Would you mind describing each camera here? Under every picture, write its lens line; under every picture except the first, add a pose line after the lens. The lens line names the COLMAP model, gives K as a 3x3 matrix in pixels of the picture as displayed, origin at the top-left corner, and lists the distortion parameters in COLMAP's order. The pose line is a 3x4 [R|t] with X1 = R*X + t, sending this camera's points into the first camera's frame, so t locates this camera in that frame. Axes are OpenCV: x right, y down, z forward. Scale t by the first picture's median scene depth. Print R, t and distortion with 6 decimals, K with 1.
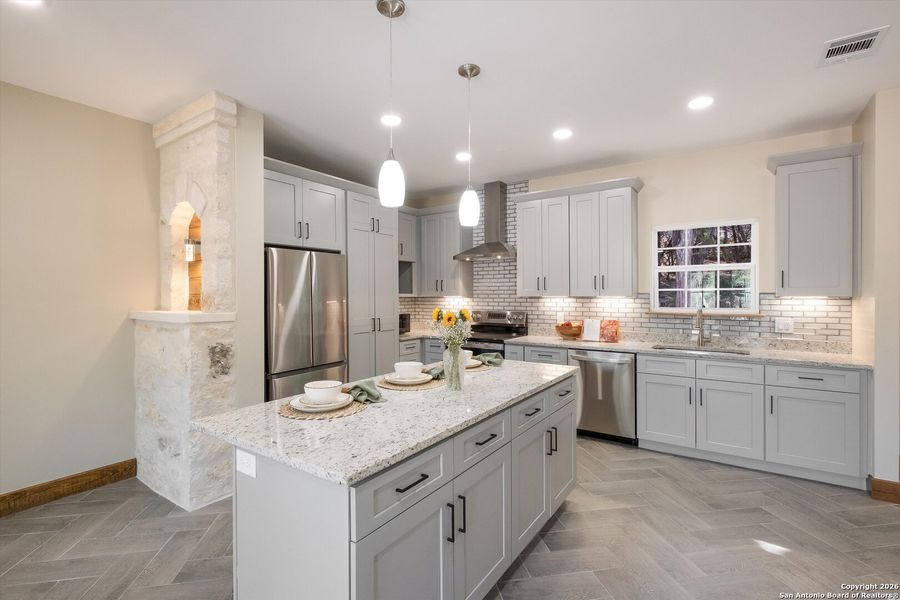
lens RADIAL K [[415.7, 0, 449.0], [0, 415.7, 296.6], [0, 0, 1]] dist [0.002141, -0.000368]
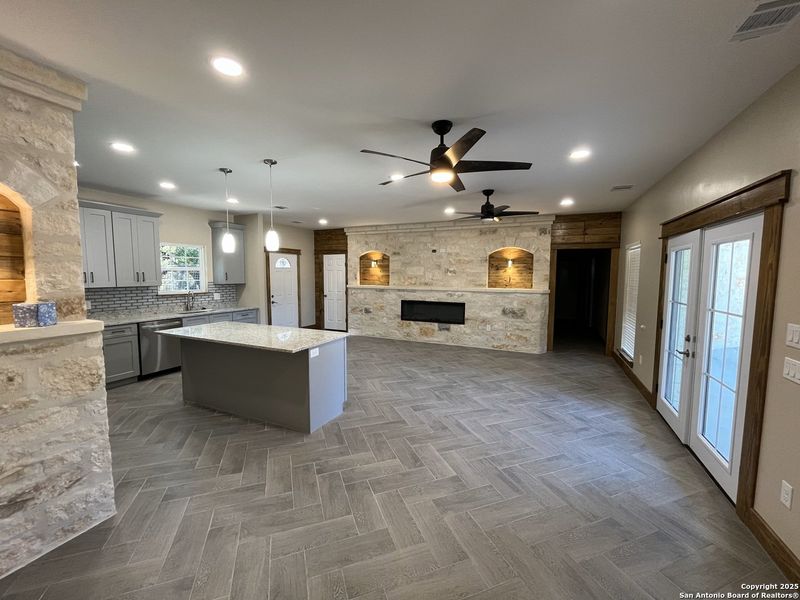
lens RADIAL K [[323.4, 0, 398.5], [0, 323.4, 300.5], [0, 0, 1]] dist [-0.002864, -0.000082]
pose [[-0.174744, -0.078591, 0.981472, -1.151027], [0.001211, 0.996791, 0.080033, -0.049814], [-0.984613, 0.015174, -0.174089, 0.354026]]
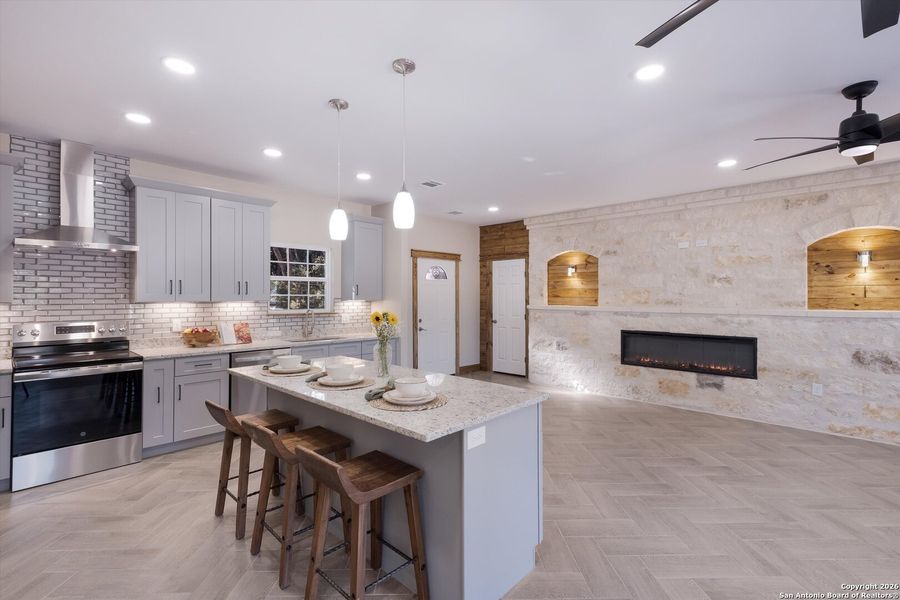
lens RADIAL K [[413.7, 0, 449.8], [0, 413.7, 292.3], [0, 0, 1]] dist [0.012806, -0.000844]
pose [[0.149148, 0.014056, 0.988715, -0.745092], [0.004700, 0.999878, -0.014924, -0.005510], [-0.988804, 0.006873, 0.149064, 0.385063]]
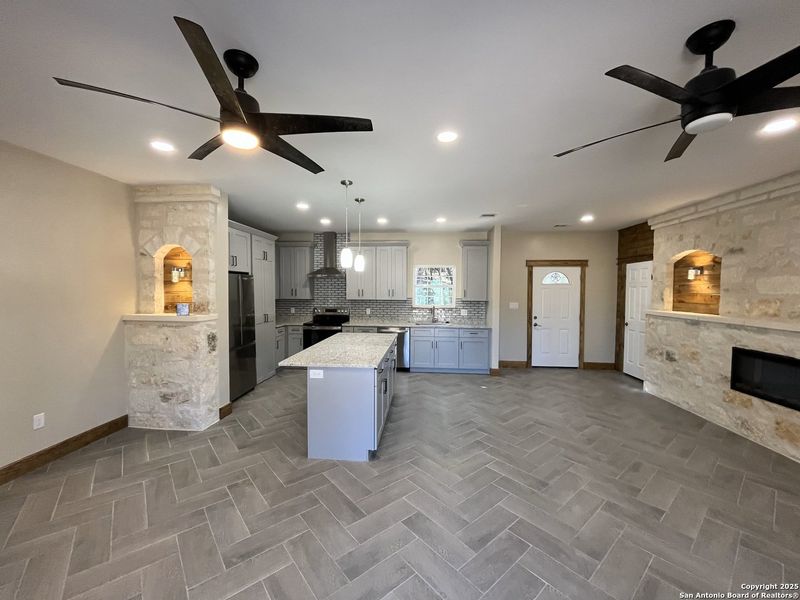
lens RADIAL K [[323.4, 0, 398.5], [0, 323.4, 300.5], [0, 0, 1]] dist [-0.002864, -0.000082]
pose [[0.868334, -0.007671, 0.495920, -0.447663], [-0.006674, 0.999609, 0.027149, -0.048245], [-0.495934, -0.026884, 0.867944, -0.422416]]
